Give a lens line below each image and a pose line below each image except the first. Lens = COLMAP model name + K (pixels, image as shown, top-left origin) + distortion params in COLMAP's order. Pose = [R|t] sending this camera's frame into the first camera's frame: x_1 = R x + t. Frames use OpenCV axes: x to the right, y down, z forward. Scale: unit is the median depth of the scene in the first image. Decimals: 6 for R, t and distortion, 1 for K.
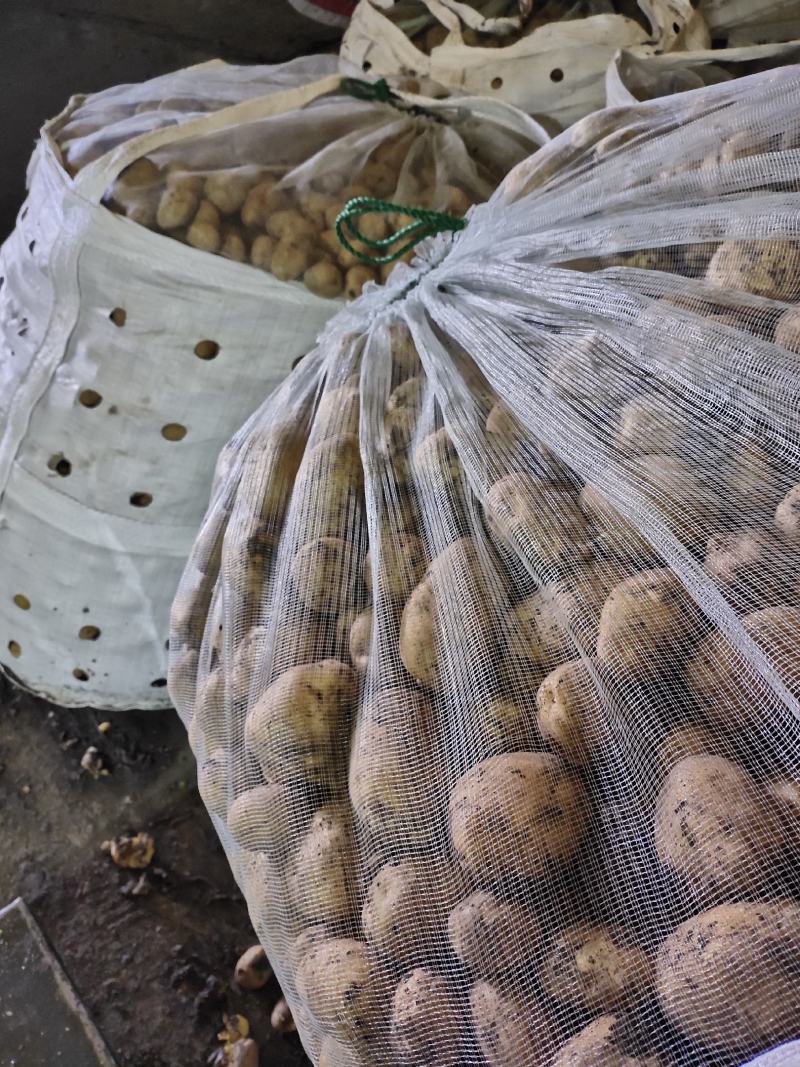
lens RADIAL K [[845.3, 0, 400.0], [0, 845.3, 533.5], [0, 0, 1]] dist [0.079502, -0.161982]
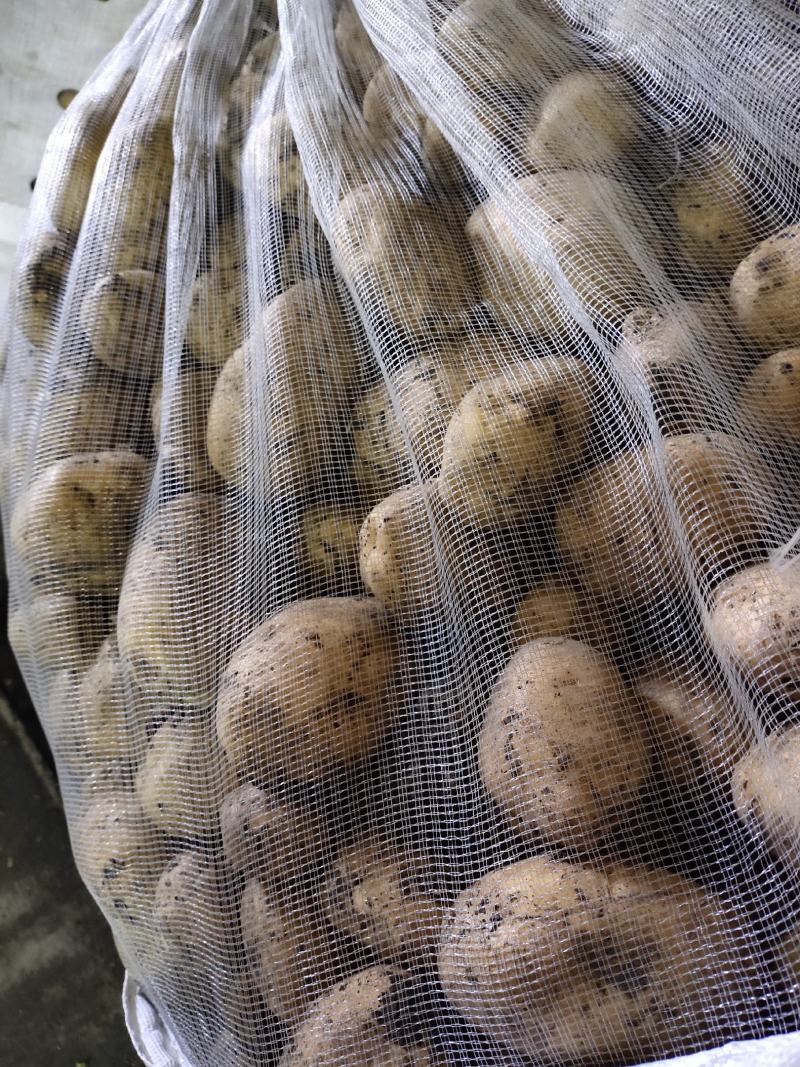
lens RADIAL K [[853.9, 0, 400.0], [0, 853.9, 533.5], [0, 0, 1]] dist [-0.033182, -0.003389]
pose [[0.999001, 0.044172, 0.006792, 0.185414], [-0.043855, 0.939664, 0.339276, -0.049779], [0.008604, -0.339235, 0.940662, 0.317537]]
